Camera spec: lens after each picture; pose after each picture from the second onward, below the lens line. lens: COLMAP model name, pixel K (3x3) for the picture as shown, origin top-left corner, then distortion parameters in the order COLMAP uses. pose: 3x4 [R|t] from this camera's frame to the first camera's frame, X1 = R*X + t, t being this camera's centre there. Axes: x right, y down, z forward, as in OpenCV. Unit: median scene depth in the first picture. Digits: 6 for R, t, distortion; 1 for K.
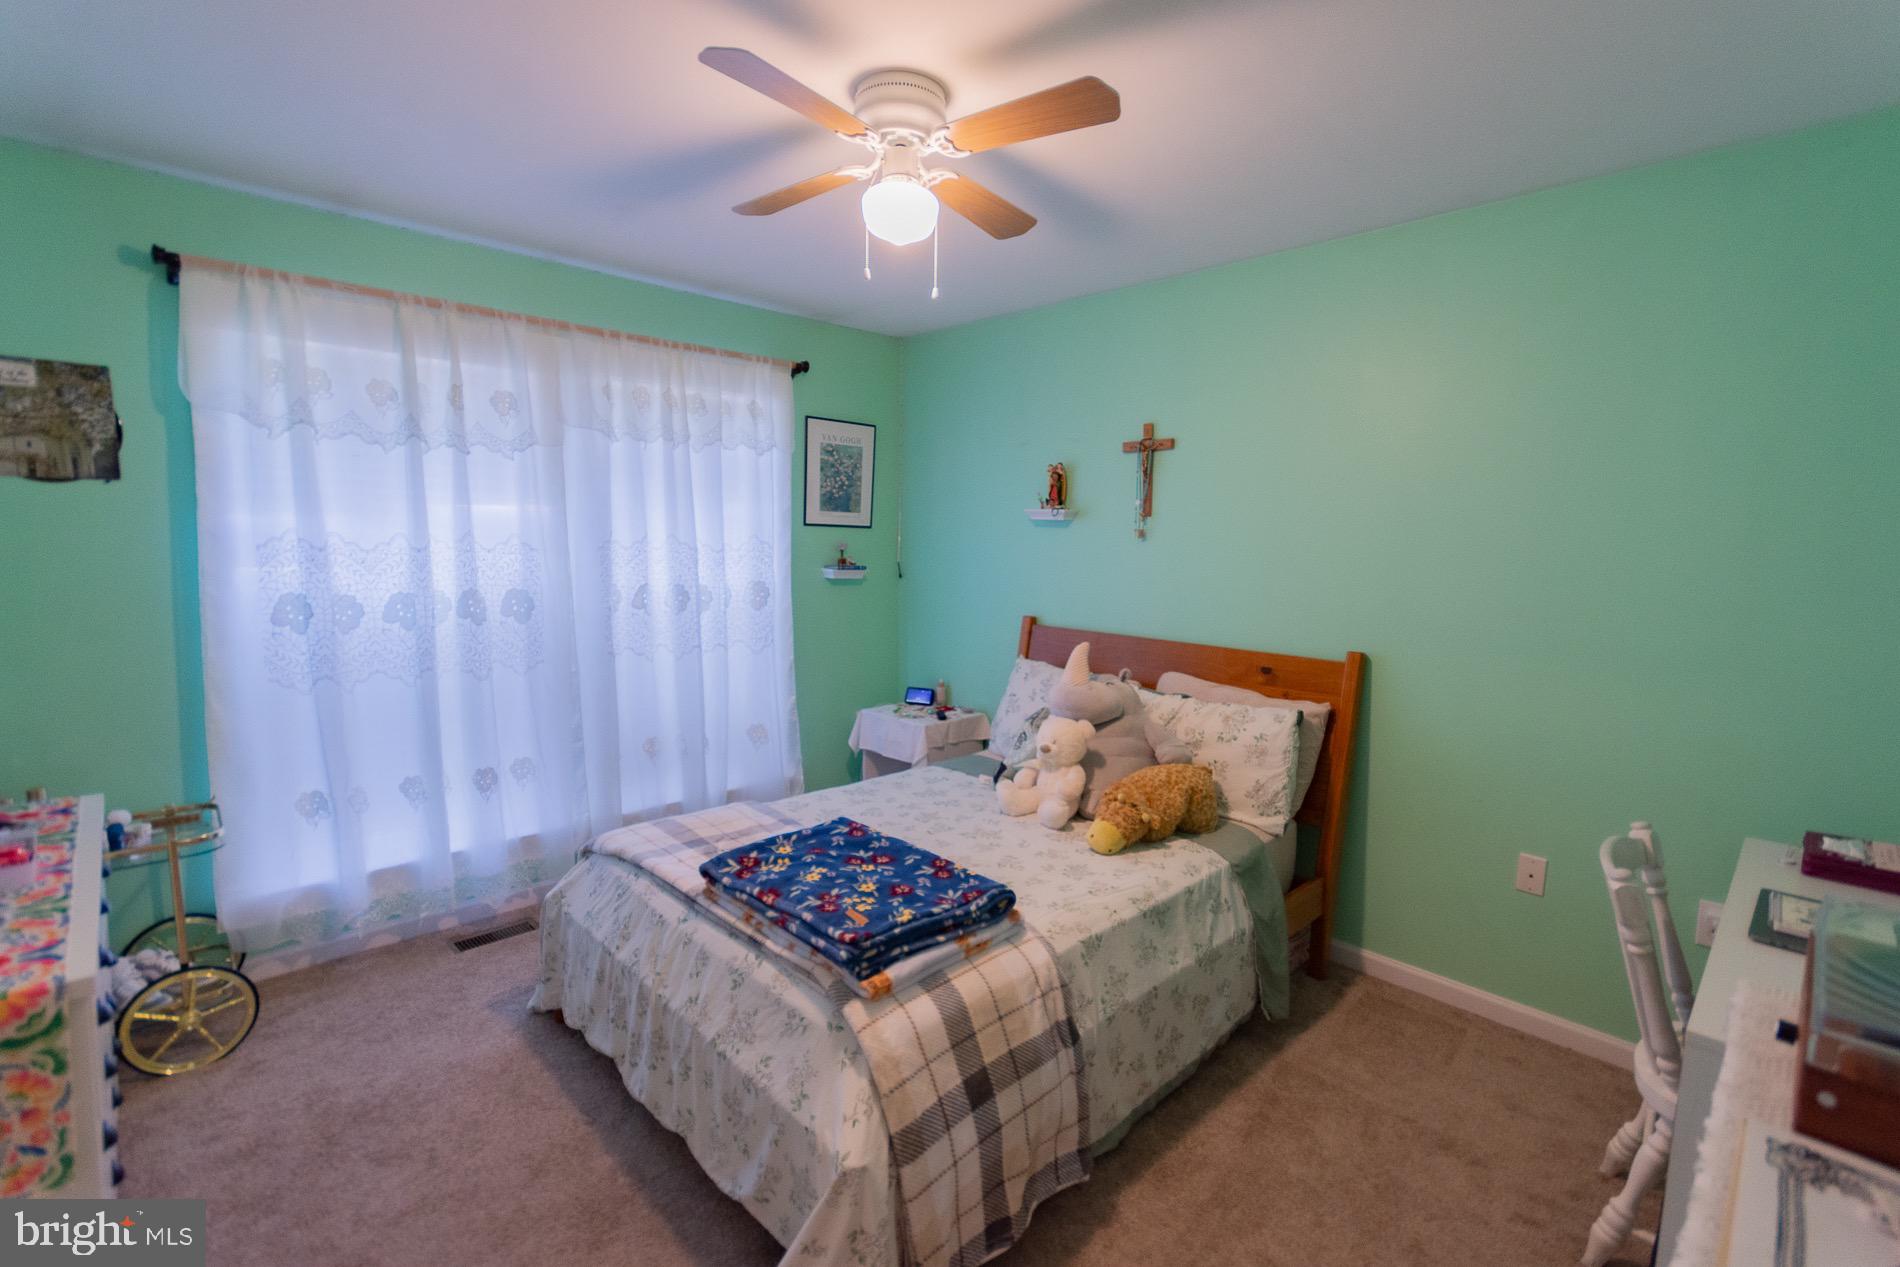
lens RADIAL K [[837.9, 0, 946.2], [0, 837.9, 636.0], [0, 0, 1]] dist [0.003314, 0.000009]
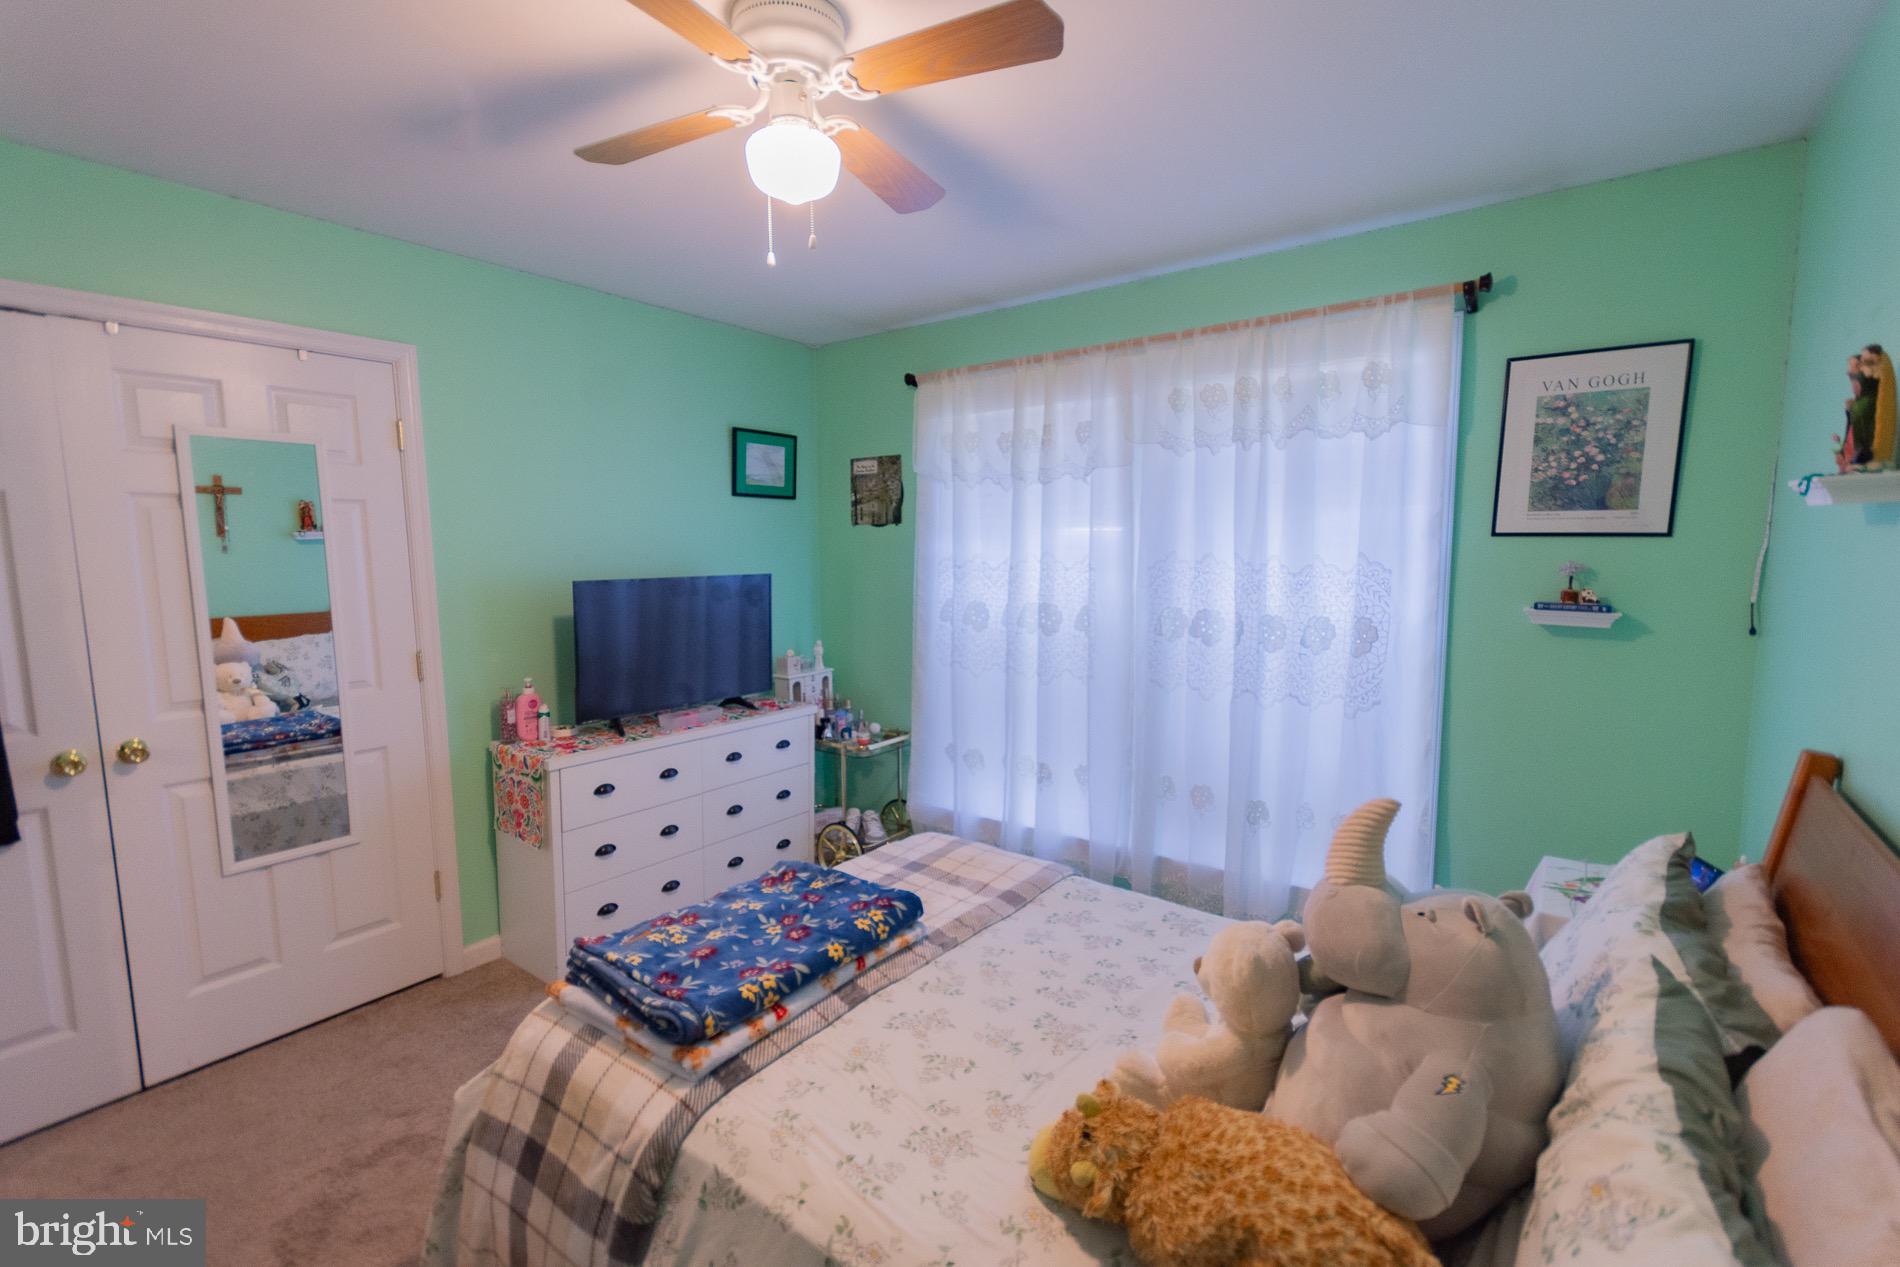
lens RADIAL K [[837.9, 0, 946.2], [0, 837.9, 636.0], [0, 0, 1]] dist [0.003314, 0.000009]
pose [[0.162966, 0.088797, -0.982628, 0.503955], [-0.110891, 0.991280, 0.071188, -0.073832], [0.980380, 0.097363, 0.171392, 0.646347]]
